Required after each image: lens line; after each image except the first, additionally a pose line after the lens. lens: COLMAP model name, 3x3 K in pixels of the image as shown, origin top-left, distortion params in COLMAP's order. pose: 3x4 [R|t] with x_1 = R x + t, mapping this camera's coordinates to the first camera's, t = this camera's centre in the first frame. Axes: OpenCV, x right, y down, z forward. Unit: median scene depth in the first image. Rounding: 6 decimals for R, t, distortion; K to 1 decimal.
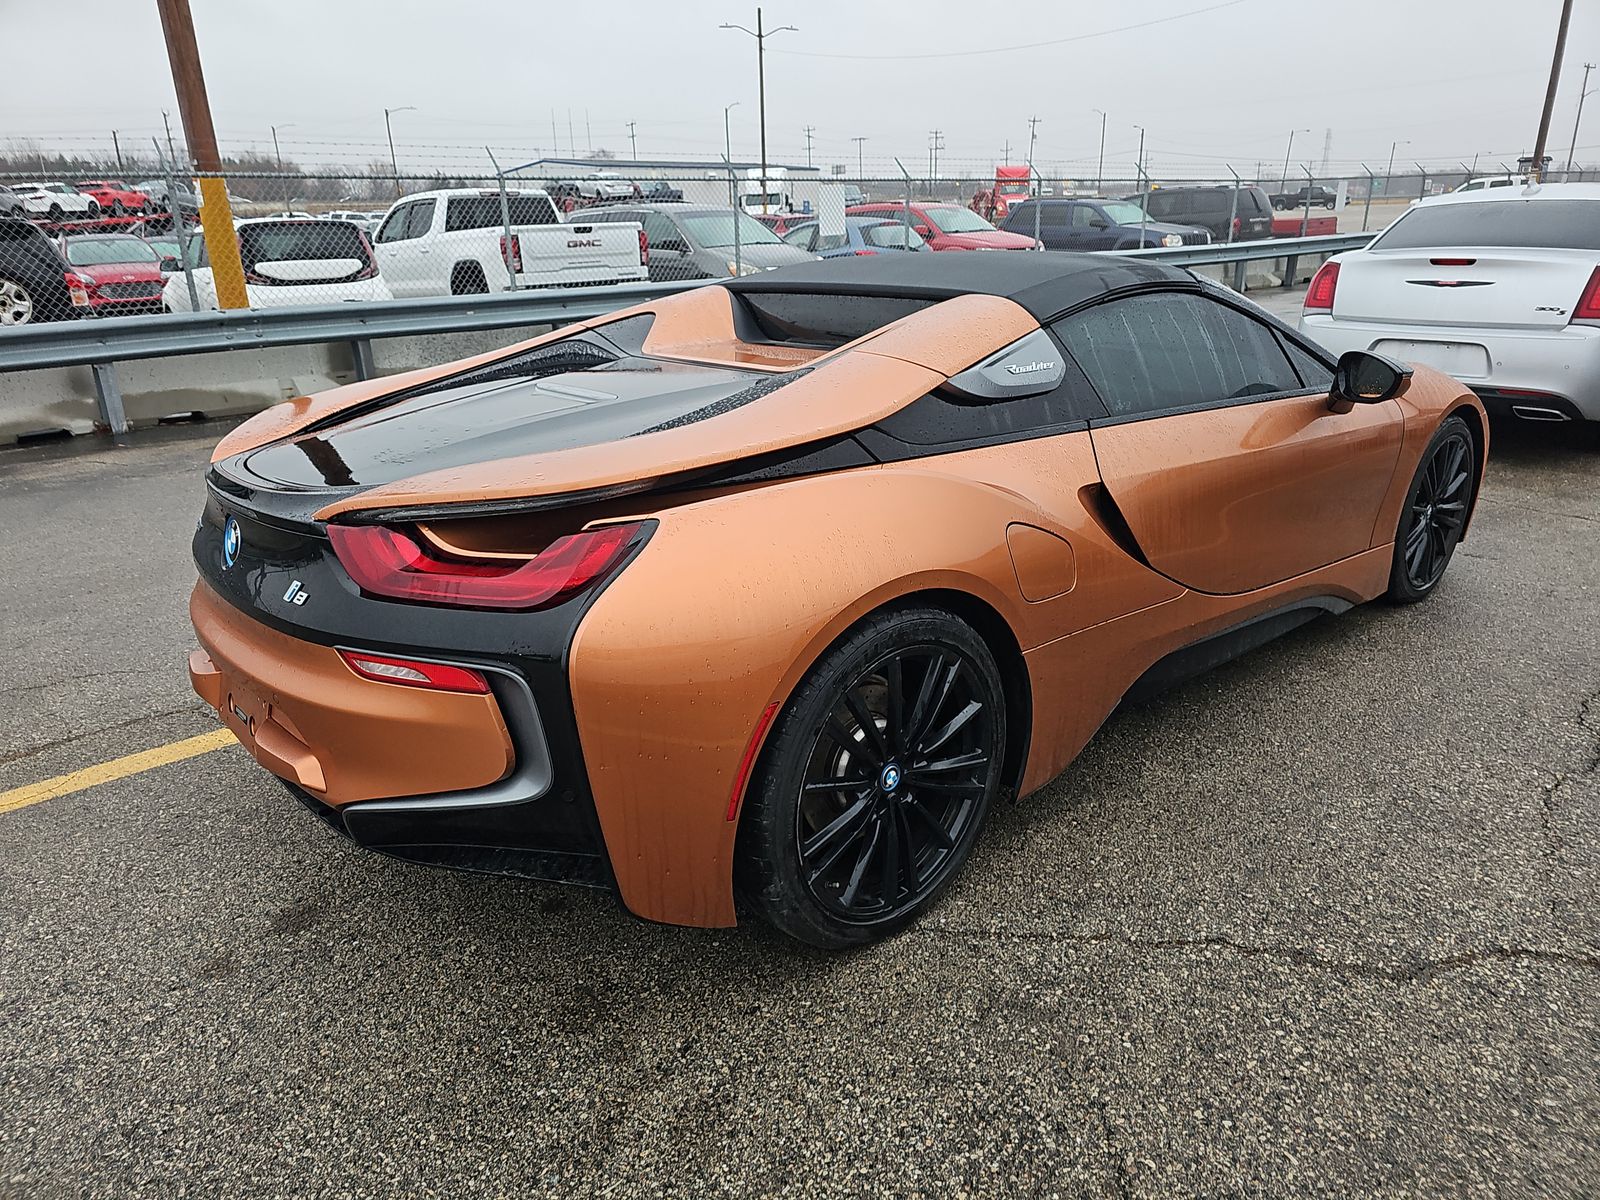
lens RADIAL K [[1073.9, 0, 800.1], [0, 1073.9, 601.3], [0, 0, 1]] dist [0.018355, -0.026768]
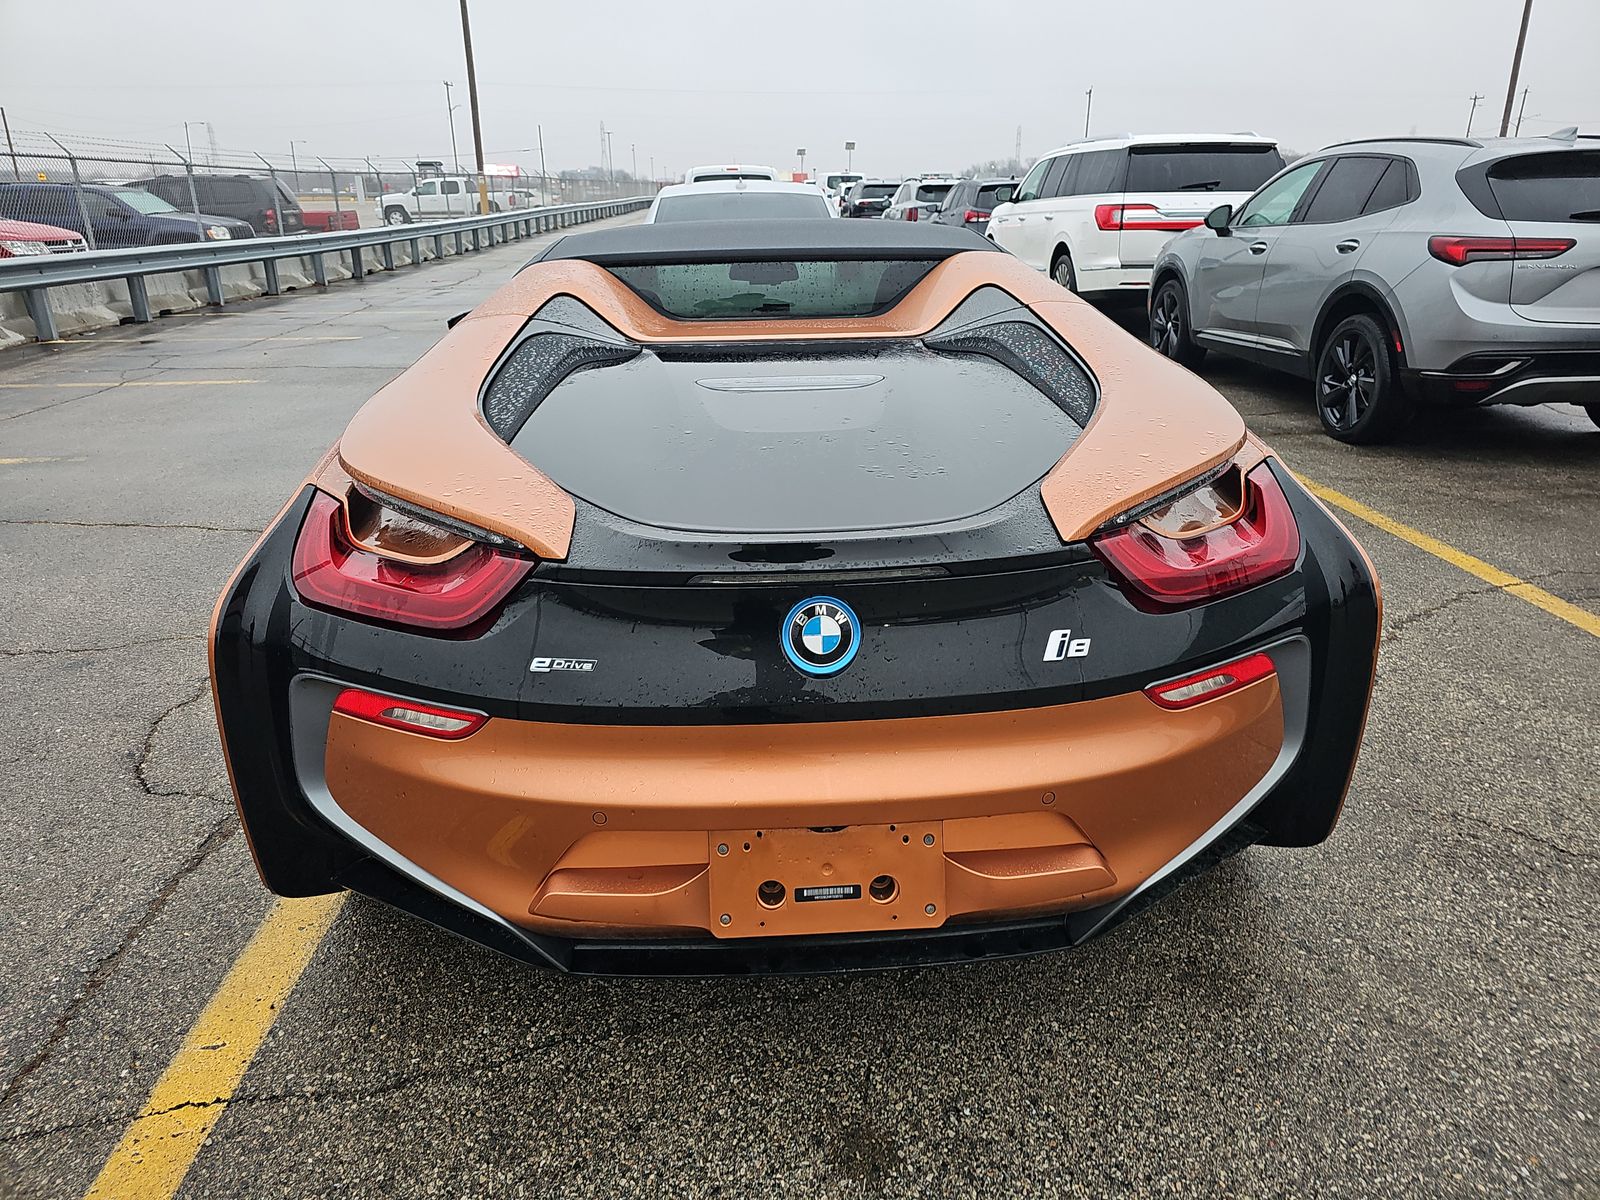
lens RADIAL K [[1073.9, 0, 796.2], [0, 1073.9, 606.8], [0, 0, 1]] dist [0.018355, -0.026768]
pose [[0.605060, -0.261550, 0.751993, -0.138981], [0.257479, 0.958028, 0.126041, -0.021351], [-0.753397, 0.117360, 0.647008, 0.081209]]
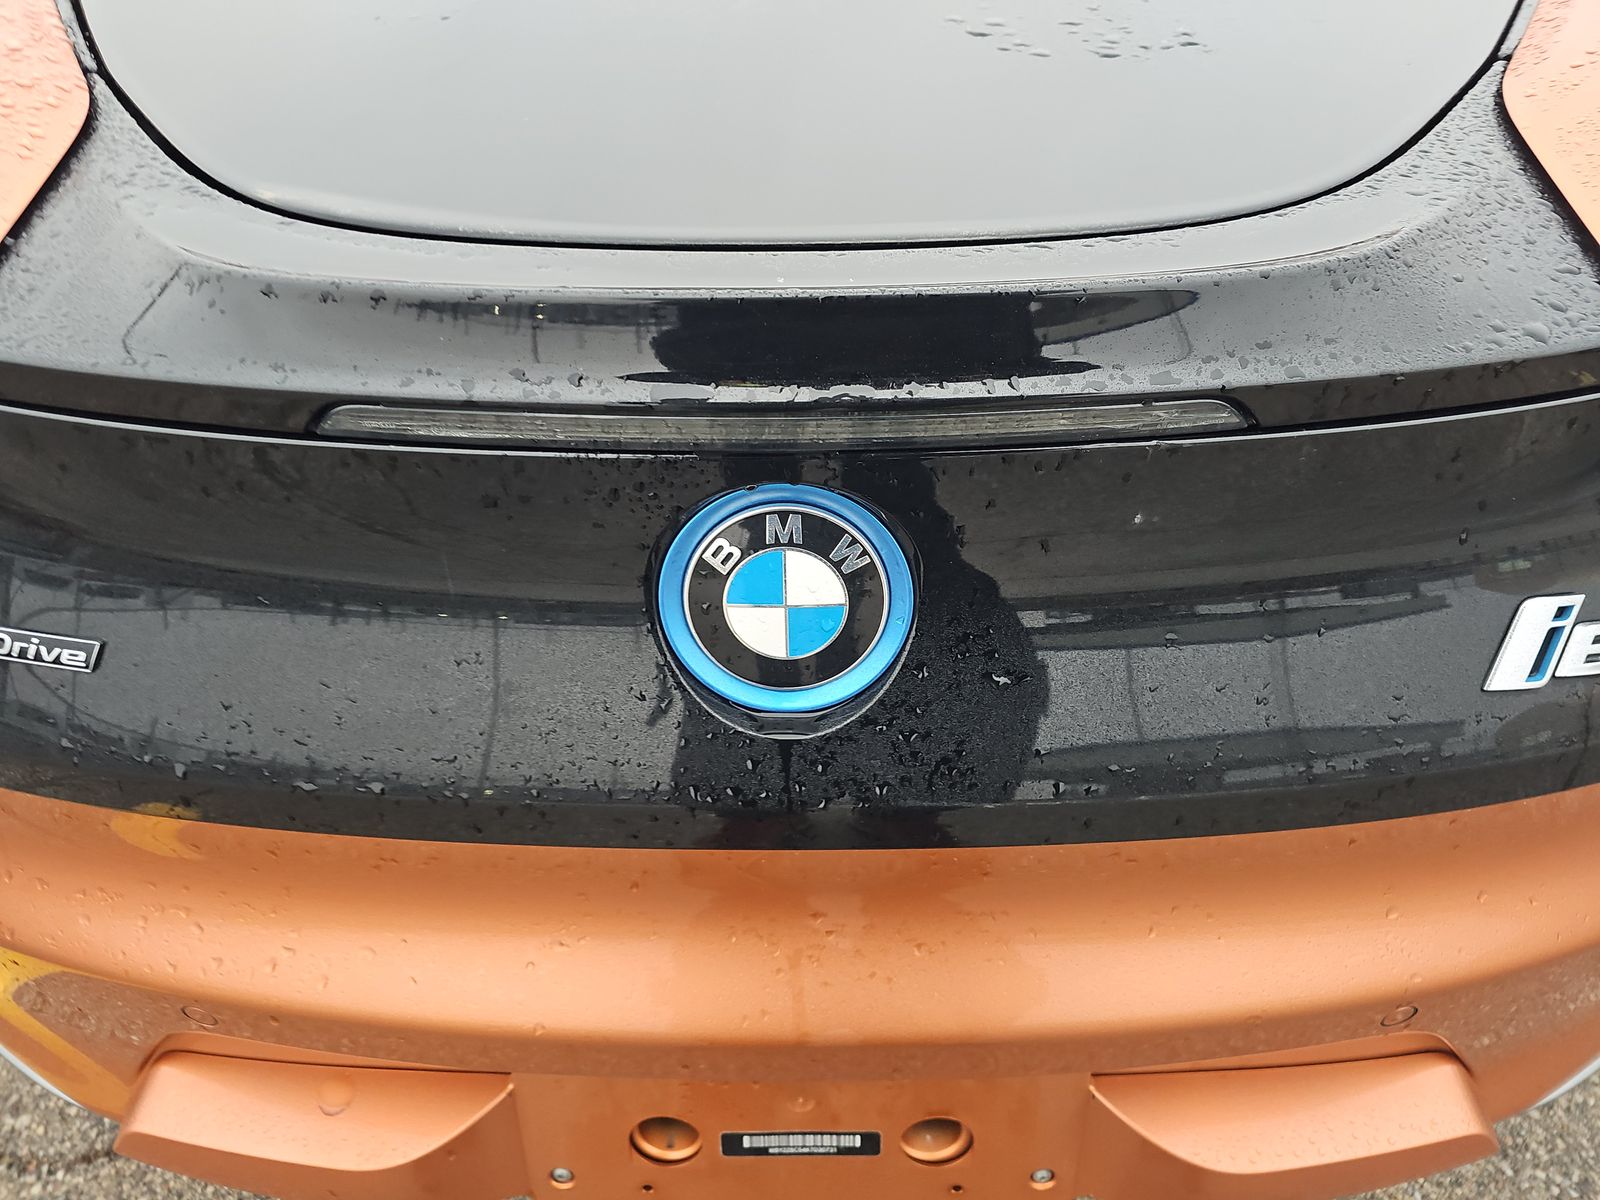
lens RADIAL K [[1073.9, 0, 804.2], [0, 1073.9, 590.1], [0, 0, 1]] dist [0.018355, -0.026768]
pose [[0.654311, -0.455513, 0.603643, -0.087850], [0.236615, 0.881470, 0.408687, -0.018753], [-0.718255, -0.124577, 0.684537, 0.118175]]
